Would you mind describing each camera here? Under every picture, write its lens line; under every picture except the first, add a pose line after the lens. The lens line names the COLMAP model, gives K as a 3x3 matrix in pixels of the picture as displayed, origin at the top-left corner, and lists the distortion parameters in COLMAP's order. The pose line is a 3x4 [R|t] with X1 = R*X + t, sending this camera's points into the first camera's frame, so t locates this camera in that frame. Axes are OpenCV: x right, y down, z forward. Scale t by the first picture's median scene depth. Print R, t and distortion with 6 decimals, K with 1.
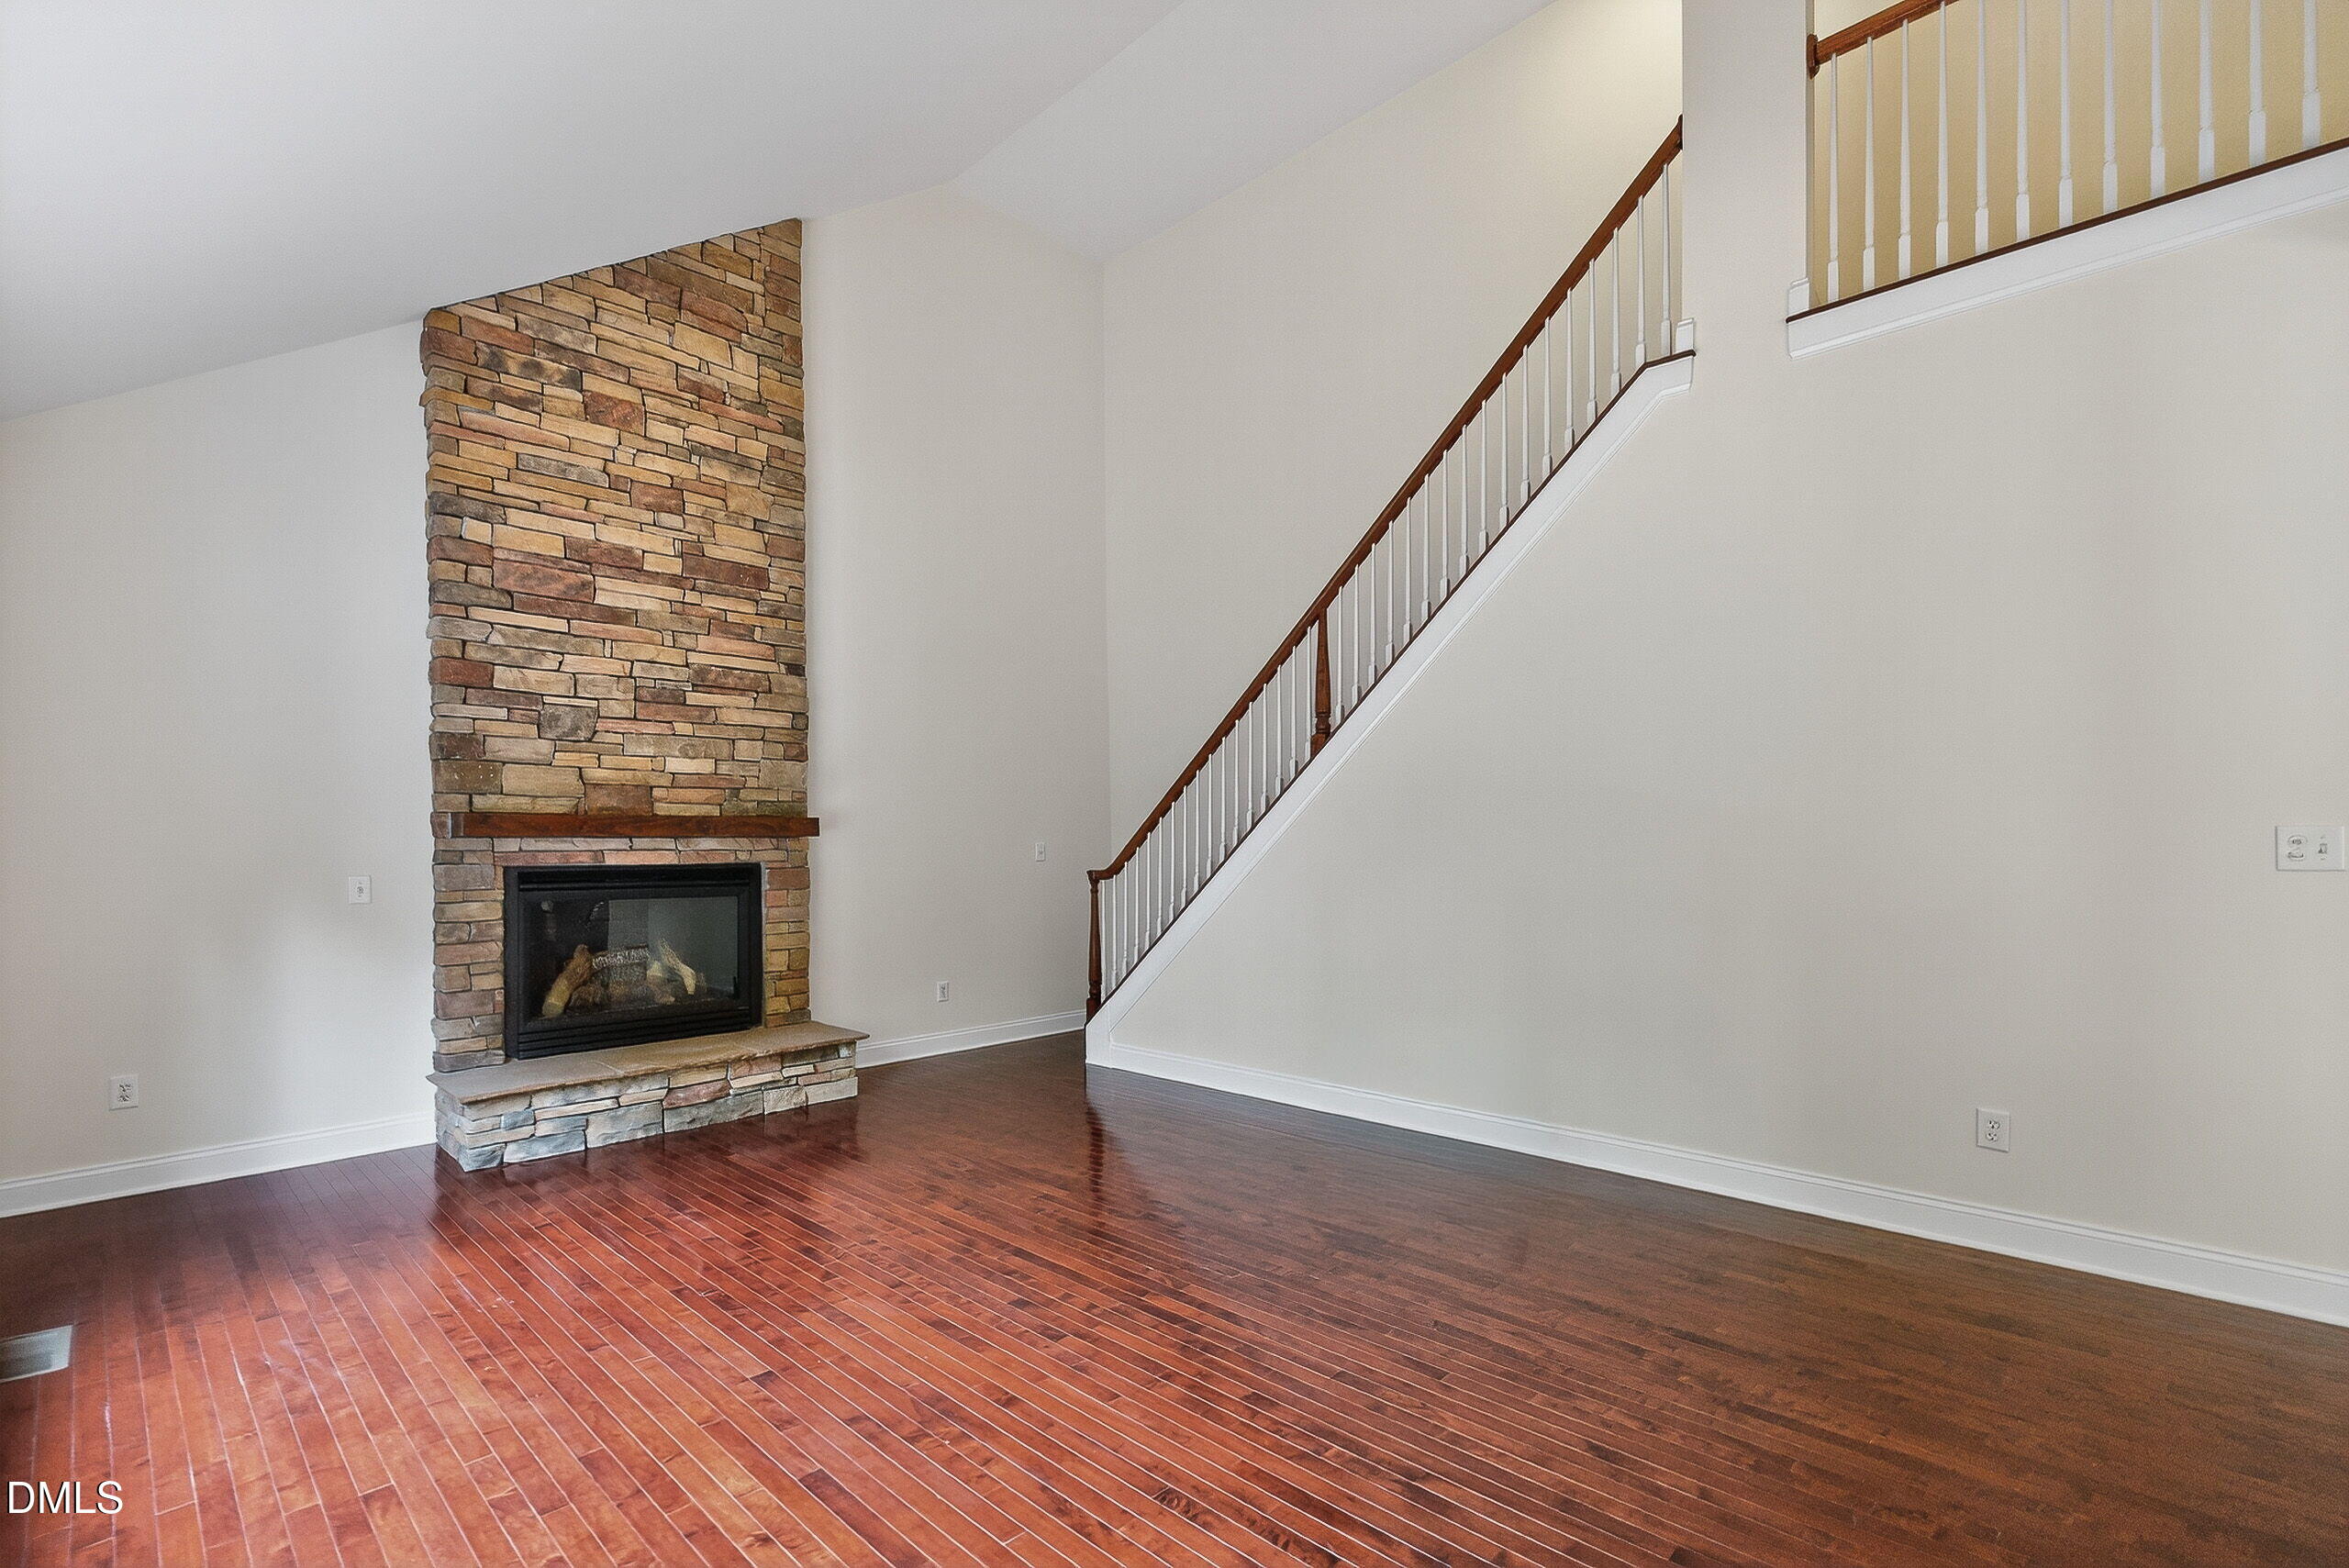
lens RADIAL K [[1055.2, 0, 1173.2], [0, 1055.2, 839.4], [0, 0, 1]] dist [0.013533, -0.000066]
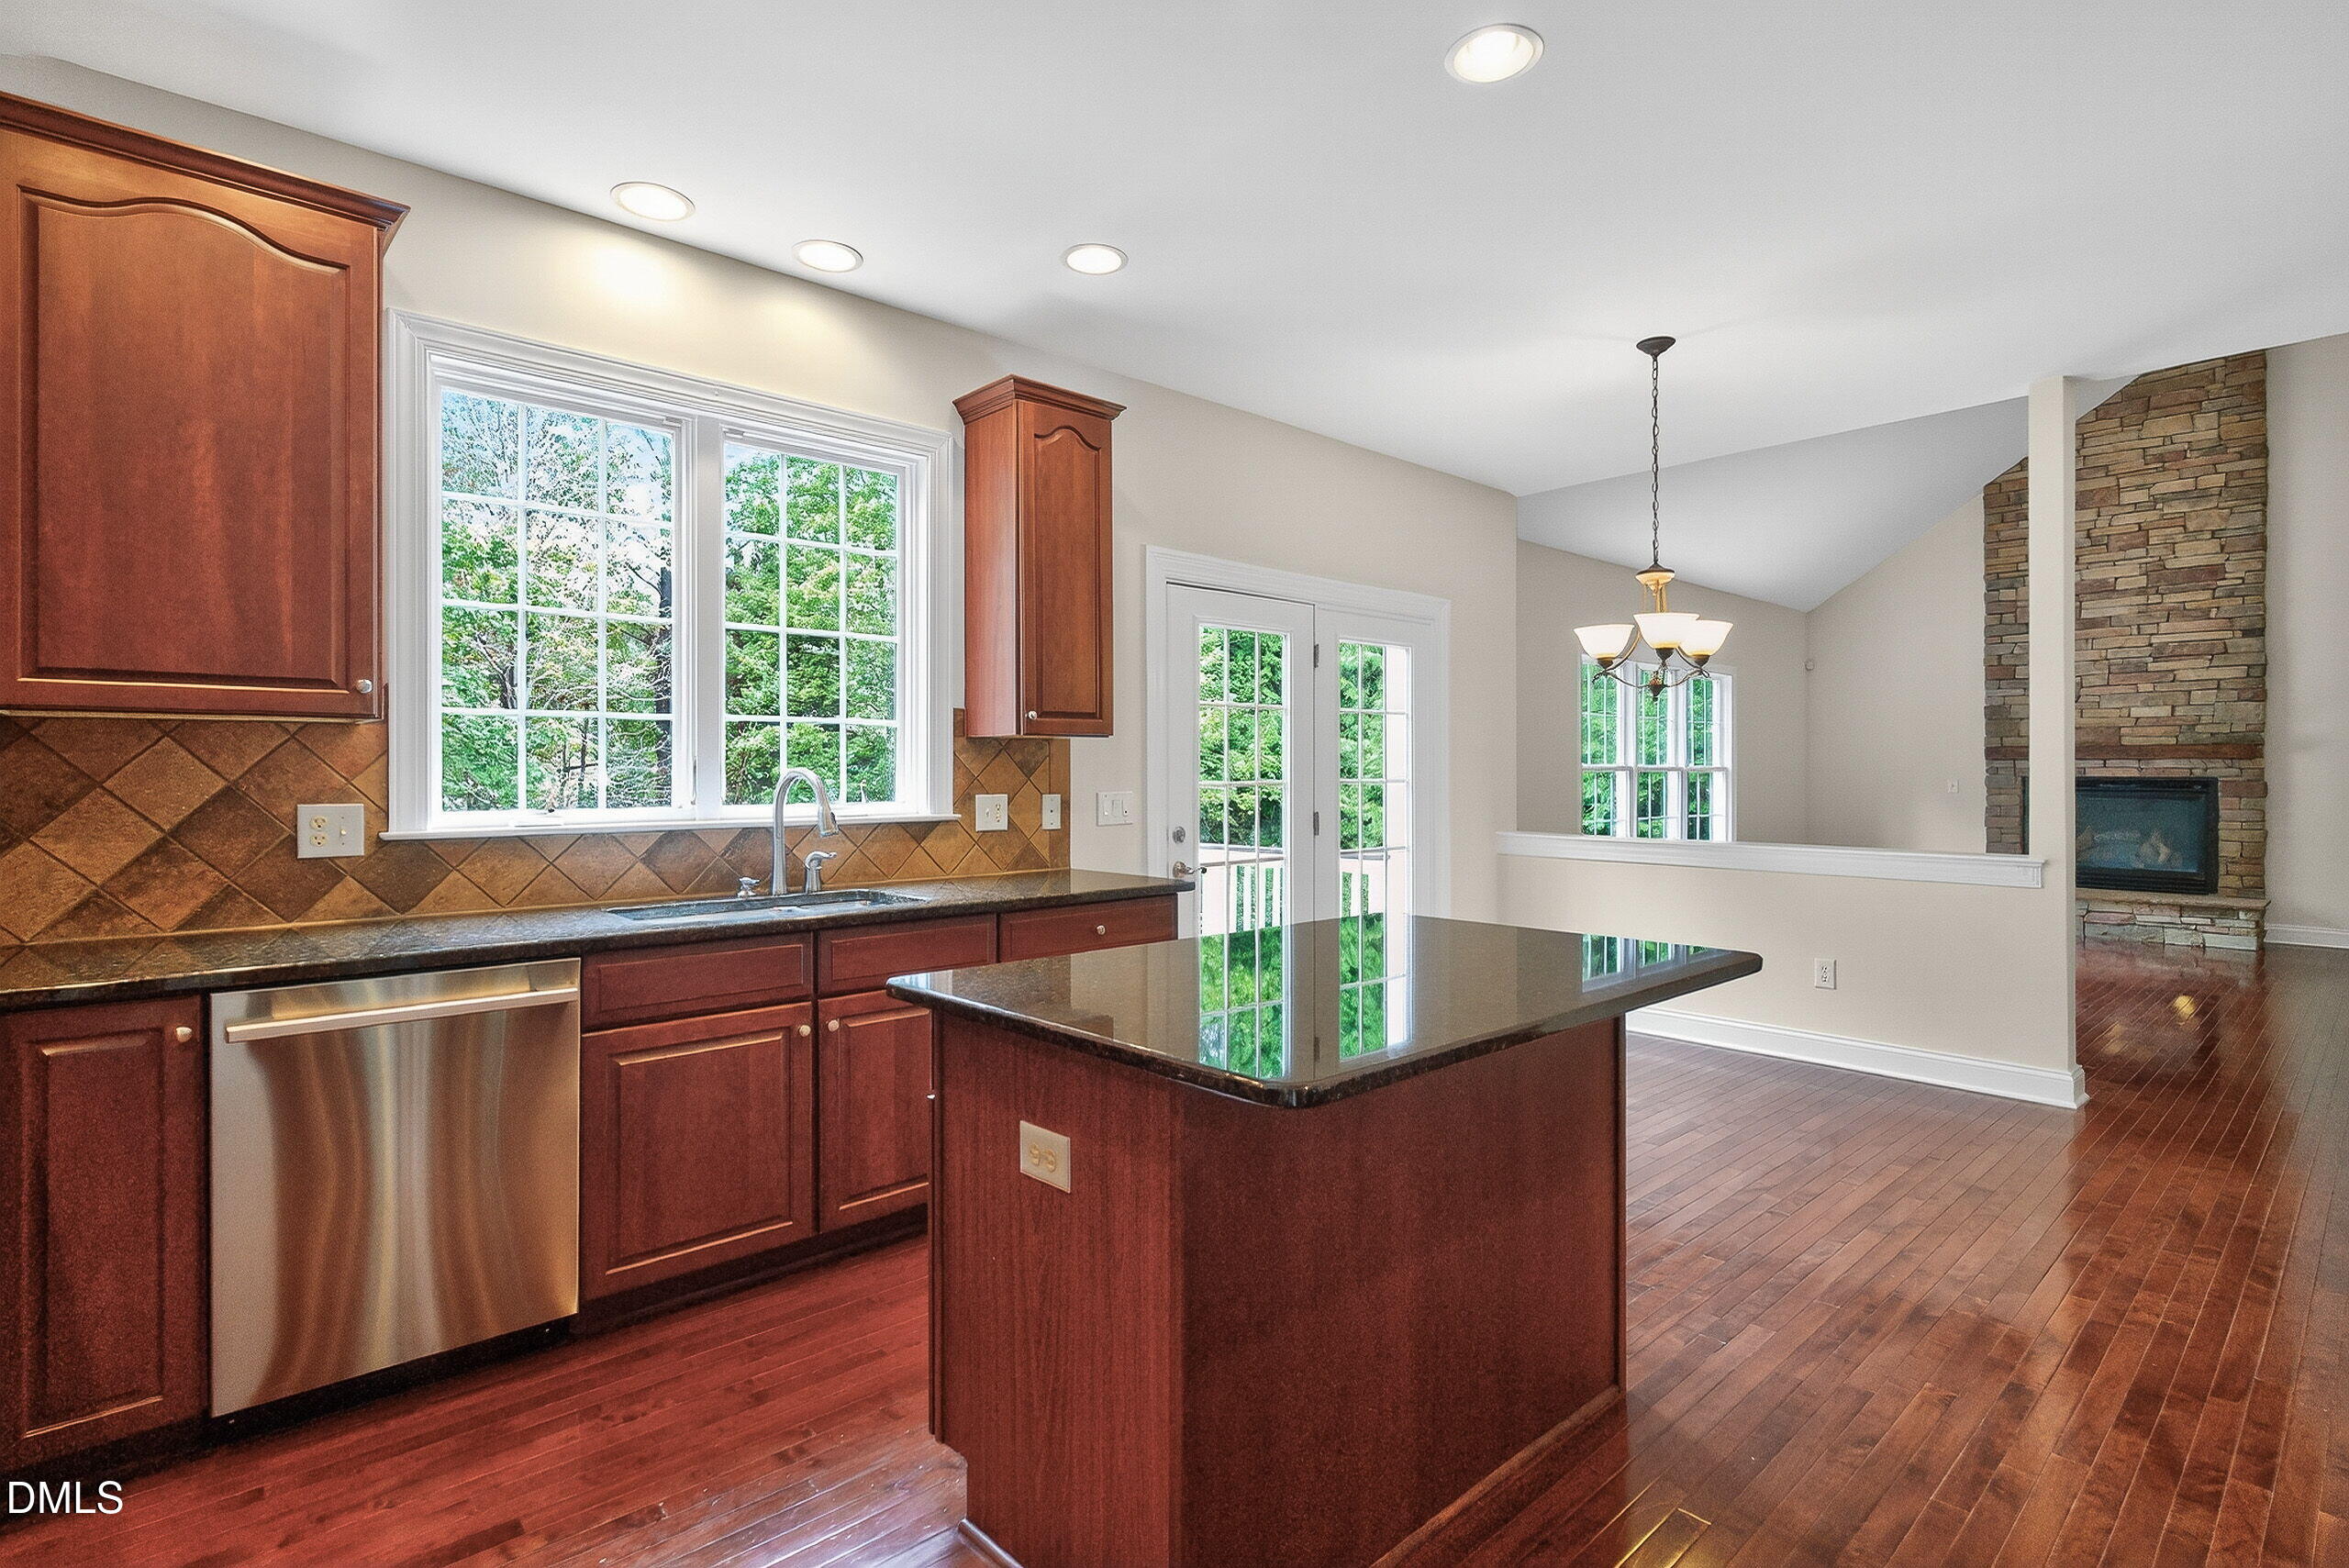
lens RADIAL K [[1133.7, 0, 1182.9], [0, 1133.7, 771.0], [0, 0, 1]] dist [0.017545, -0.013244]
pose [[-0.058615, 0.003814, -0.998273, 1.299661], [0.003550, 0.999987, 0.003612, 0.004404], [0.998274, -0.003332, -0.058628, -0.294145]]
